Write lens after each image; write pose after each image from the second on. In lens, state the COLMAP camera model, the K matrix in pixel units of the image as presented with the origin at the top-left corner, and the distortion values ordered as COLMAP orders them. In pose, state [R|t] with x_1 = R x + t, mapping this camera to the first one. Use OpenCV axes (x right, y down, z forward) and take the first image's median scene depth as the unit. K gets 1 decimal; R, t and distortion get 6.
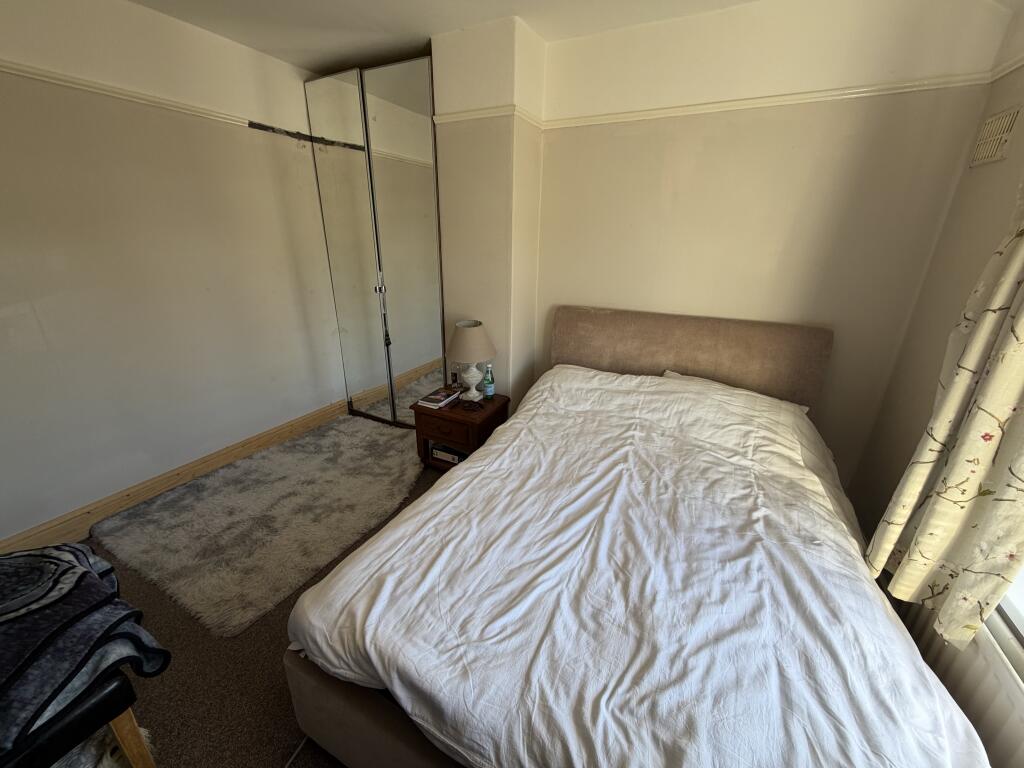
lens RADIAL K [[409.4, 0, 512.0], [0, 409.4, 384.0], [0, 0, 1]] dist [-0.000156, 0.000171]
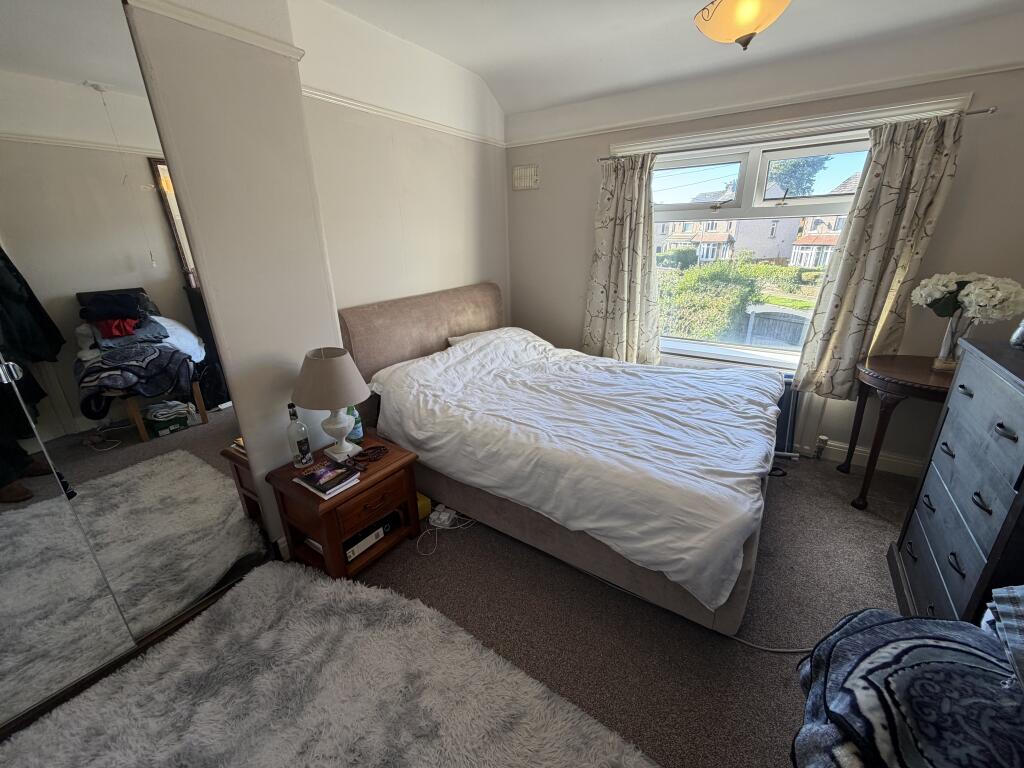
lens RADIAL K [[409.4, 0, 512.0], [0, 409.4, 384.0], [0, 0, 1]] dist [-0.000156, 0.000171]
pose [[0.121383, -0.354327, 0.927210, -1.108312], [0.367474, 0.883787, 0.289627, -0.282566], [-0.922079, 0.305570, 0.237482, 0.851984]]
